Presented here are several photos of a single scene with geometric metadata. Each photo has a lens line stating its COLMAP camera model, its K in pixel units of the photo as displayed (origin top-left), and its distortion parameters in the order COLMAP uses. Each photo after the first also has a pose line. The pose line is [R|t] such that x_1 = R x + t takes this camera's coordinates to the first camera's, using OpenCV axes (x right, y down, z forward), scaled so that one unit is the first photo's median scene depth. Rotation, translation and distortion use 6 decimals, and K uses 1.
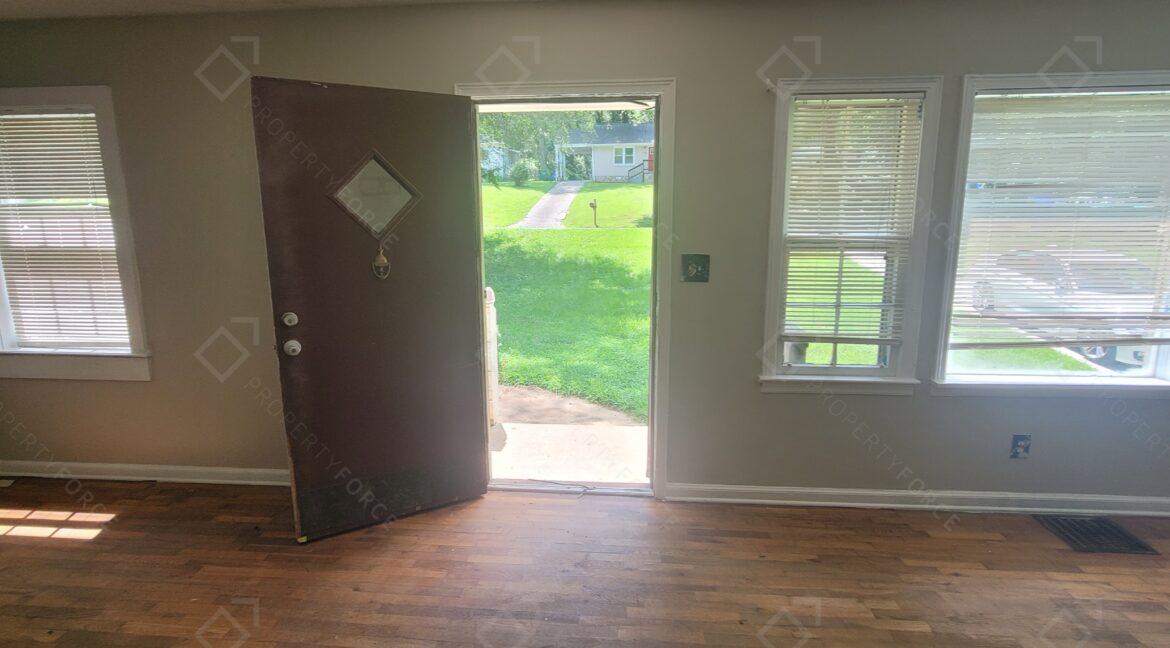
lens RADIAL K [[566.3, 0, 581.7], [0, 566.3, 318.2], [0, 0, 1]] dist [-0.009507, 0.002598]
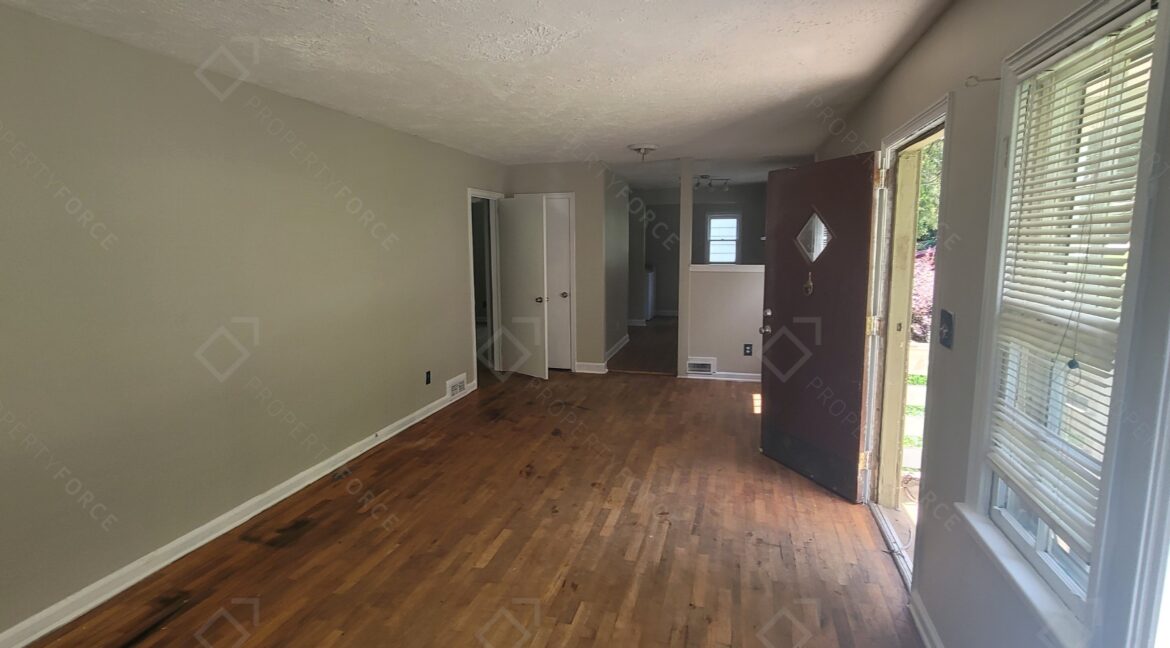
lens RADIAL K [[566.3, 0, 587.1], [0, 566.3, 324.7], [0, 0, 1]] dist [-0.009507, 0.002598]
pose [[-0.188368, 0.141723, -0.971819, 1.225999], [-0.167734, 0.970351, 0.174021, -0.167325], [0.967669, 0.195787, -0.159011, 0.773506]]
